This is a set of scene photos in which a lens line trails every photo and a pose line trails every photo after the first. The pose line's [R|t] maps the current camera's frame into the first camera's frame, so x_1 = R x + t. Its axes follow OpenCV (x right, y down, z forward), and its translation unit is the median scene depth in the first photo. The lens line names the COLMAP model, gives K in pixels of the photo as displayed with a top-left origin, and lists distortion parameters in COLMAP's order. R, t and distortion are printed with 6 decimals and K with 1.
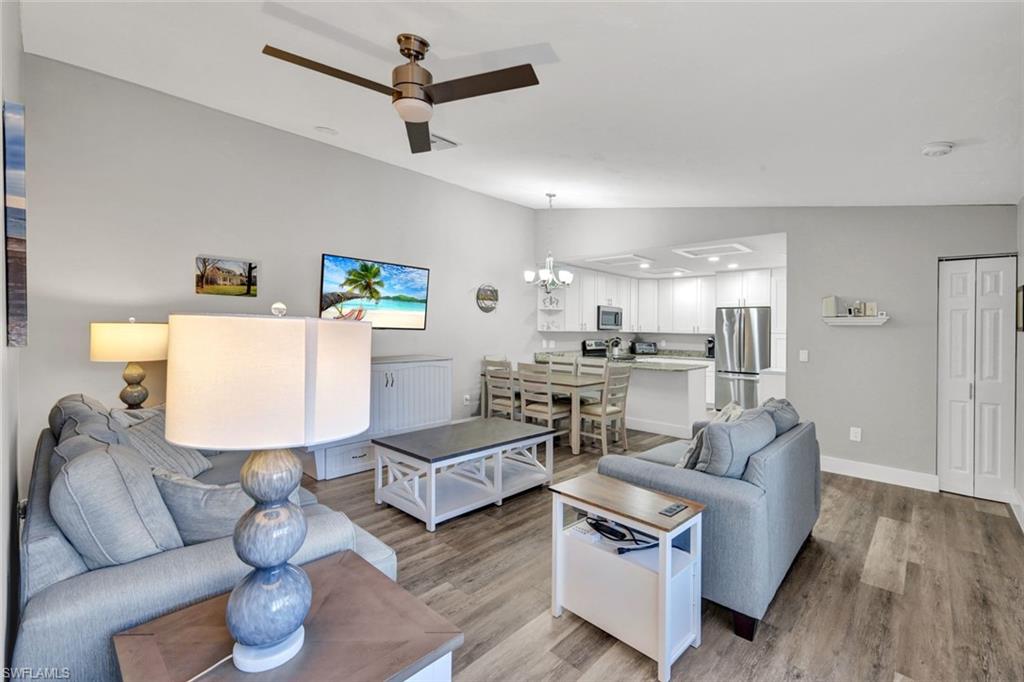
lens RADIAL K [[426.4, 0, 516.8], [0, 426.4, 334.8], [0, 0, 1]] dist [-0.000748, -0.000048]
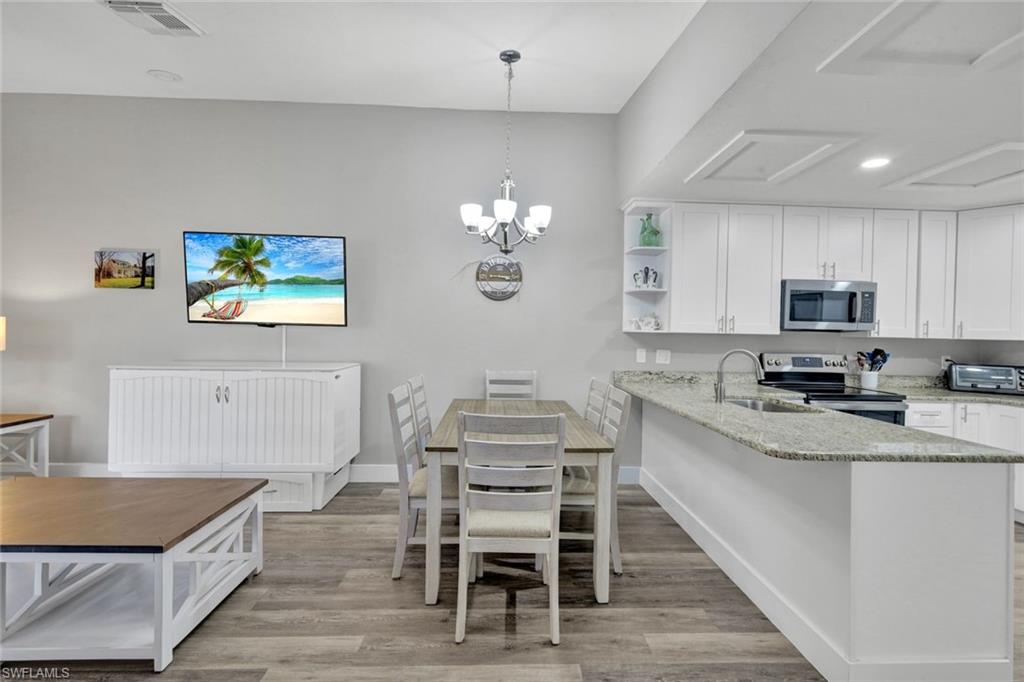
lens RADIAL K [[444.2, 0, 512.0], [0, 444.2, 341.0], [0, 0, 1]] dist [0.001534, 0.000252]
pose [[0.717906, 0.015846, -0.695960, 0.406077], [-0.017788, 0.999832, 0.004416, 0.003394], [0.695913, 0.009209, 0.718067, 0.565555]]
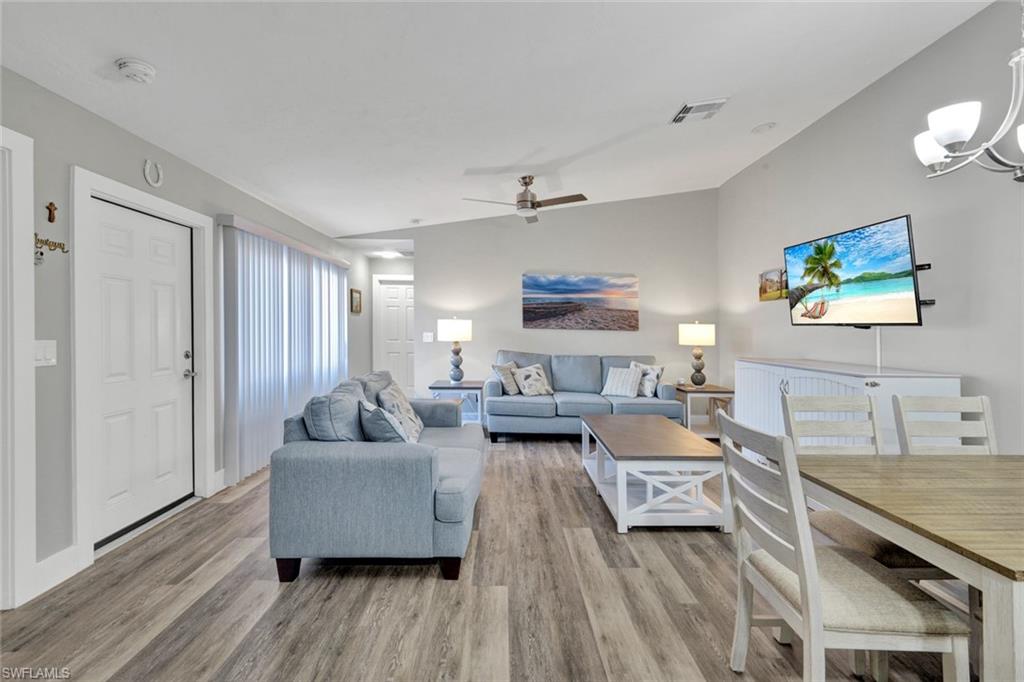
lens RADIAL K [[444.3, 0, 517.5], [0, 444.3, 335.4], [0, 0, 1]] dist [0.000038, -0.000009]
pose [[-0.698035, 0.004310, -0.716050, 0.470837], [-0.005942, 0.999913, 0.011812, -0.001664], [0.716039, 0.012500, -0.697949, 0.867745]]
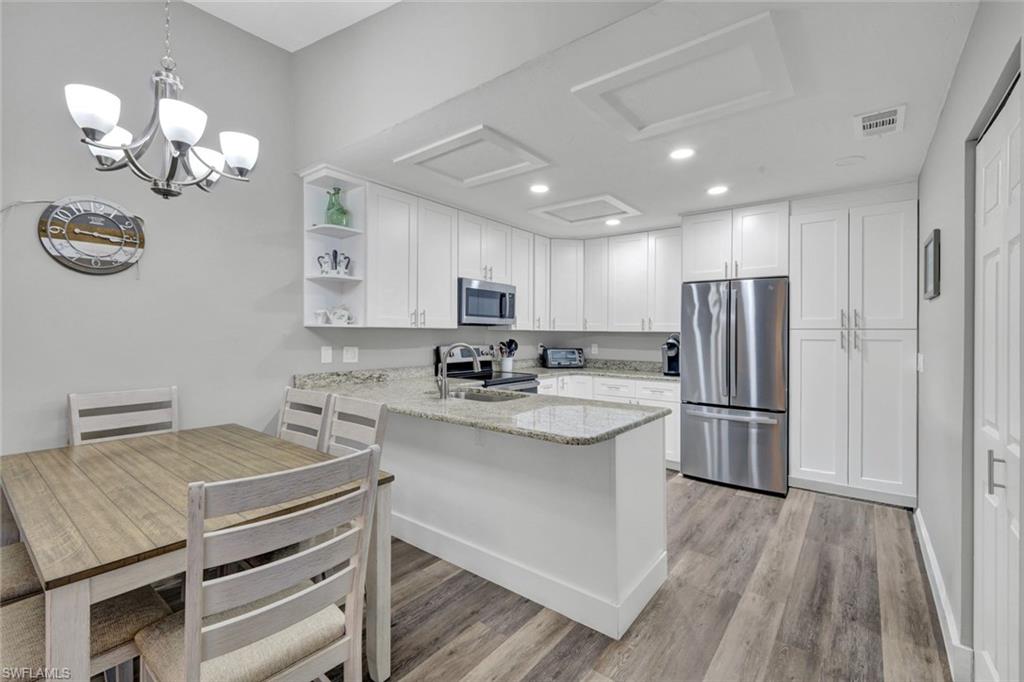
lens RADIAL K [[444.3, 0, 517.5], [0, 444.3, 335.4], [0, 0, 1]] dist [0.000038, -0.000009]
pose [[0.994819, -0.005265, 0.101528, 0.262892], [0.005554, 0.999981, -0.002557, 0.003315], [-0.101513, 0.003107, 0.994829, 0.595993]]
